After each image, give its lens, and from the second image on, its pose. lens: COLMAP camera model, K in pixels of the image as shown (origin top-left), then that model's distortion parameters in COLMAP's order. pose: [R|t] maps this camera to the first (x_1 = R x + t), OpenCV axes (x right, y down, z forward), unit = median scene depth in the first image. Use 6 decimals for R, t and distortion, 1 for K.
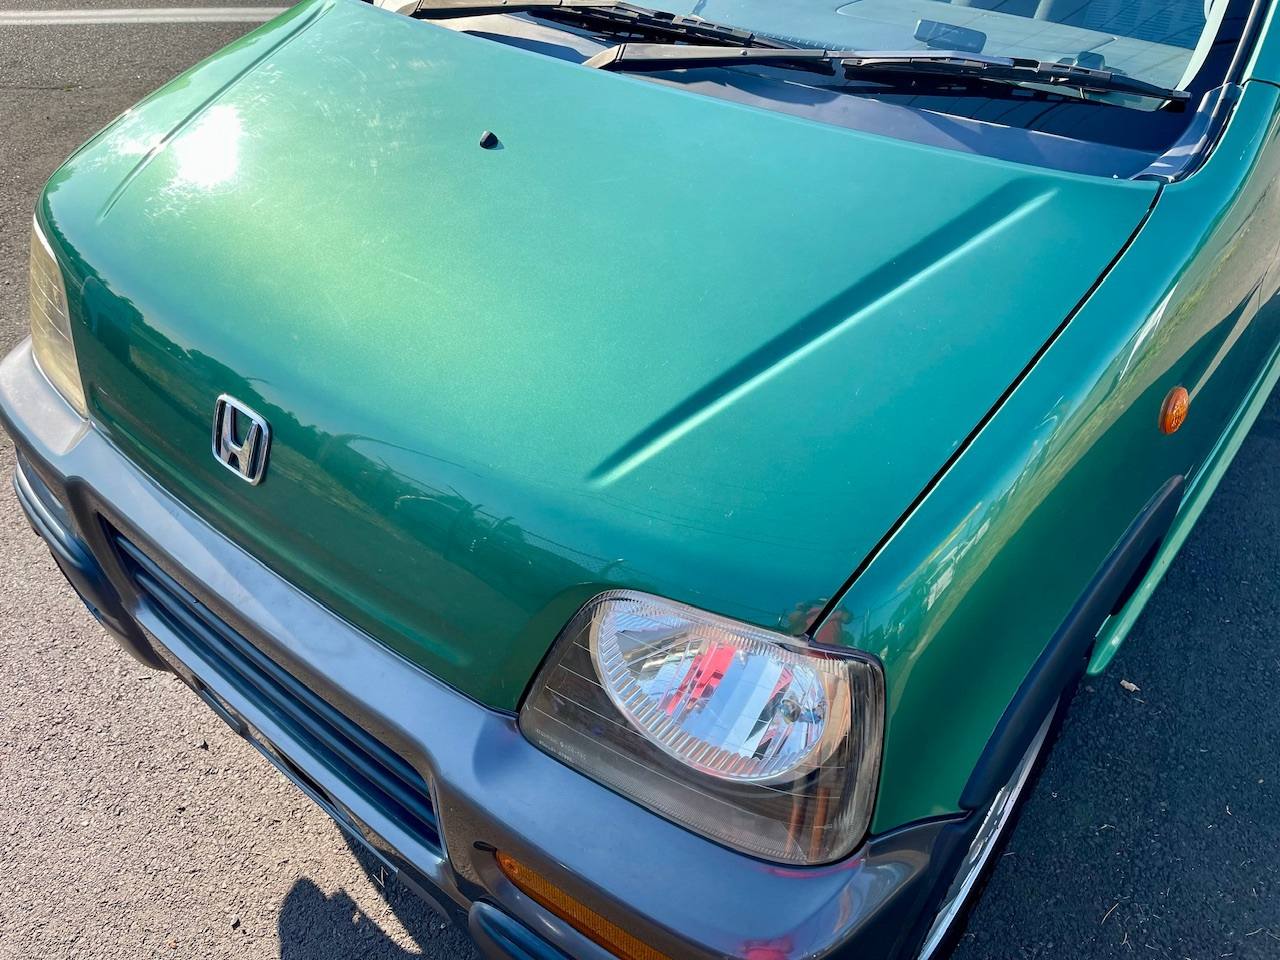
lens RADIAL K [[983.8, 0, 640.0], [0, 983.8, 480.0], [0, 0, 1]] dist [0.058843, -0.101523]
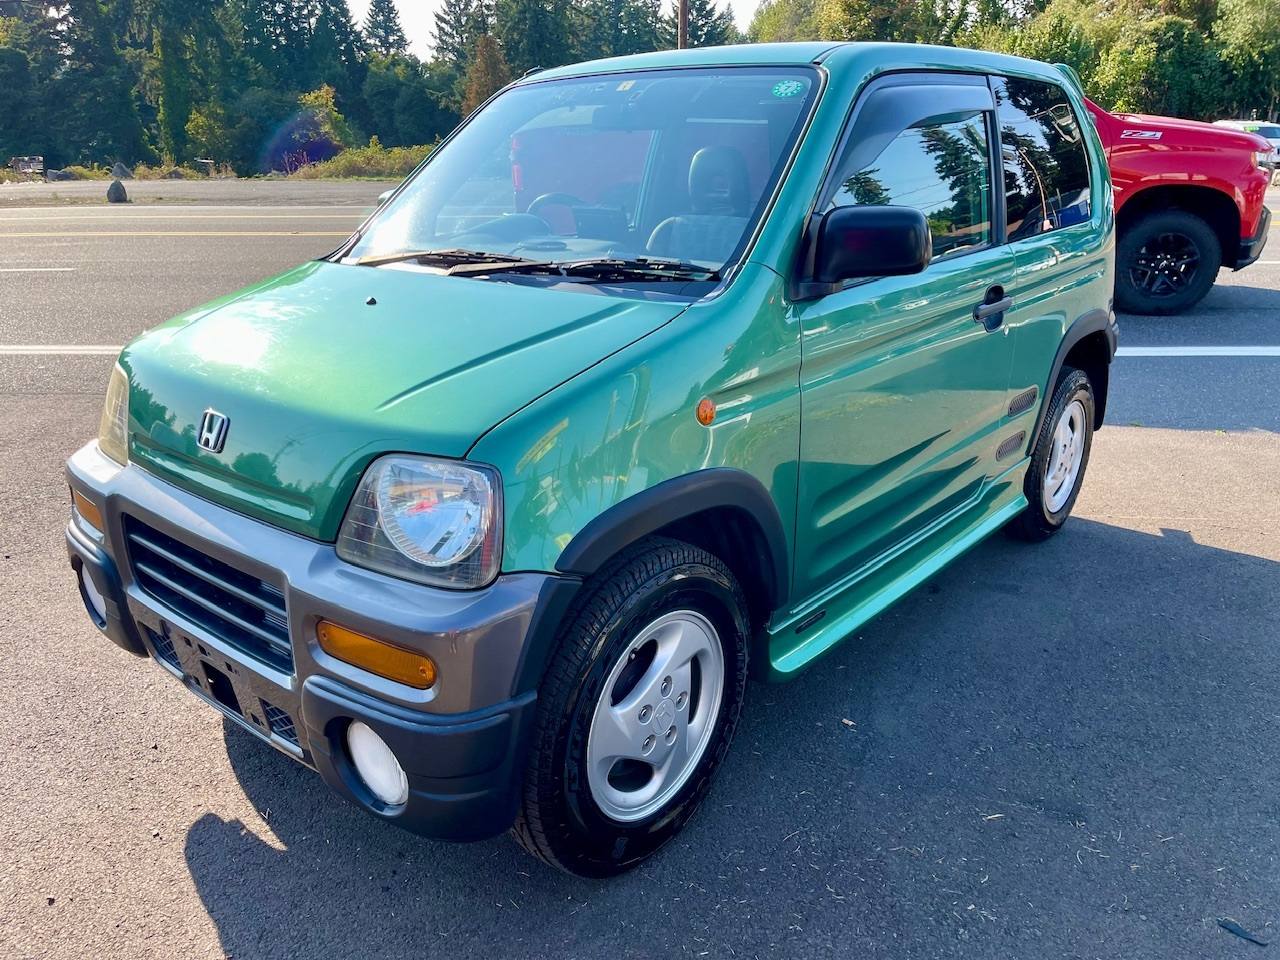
lens RADIAL K [[983.8, 0, 640.0], [0, 983.8, 480.0], [0, 0, 1]] dist [0.058843, -0.101523]
pose [[0.999888, 0.003591, -0.014549, 0.298637], [-0.008511, 0.935187, -0.354051, 0.489728], [0.012335, 0.354135, 0.935113, -0.482577]]
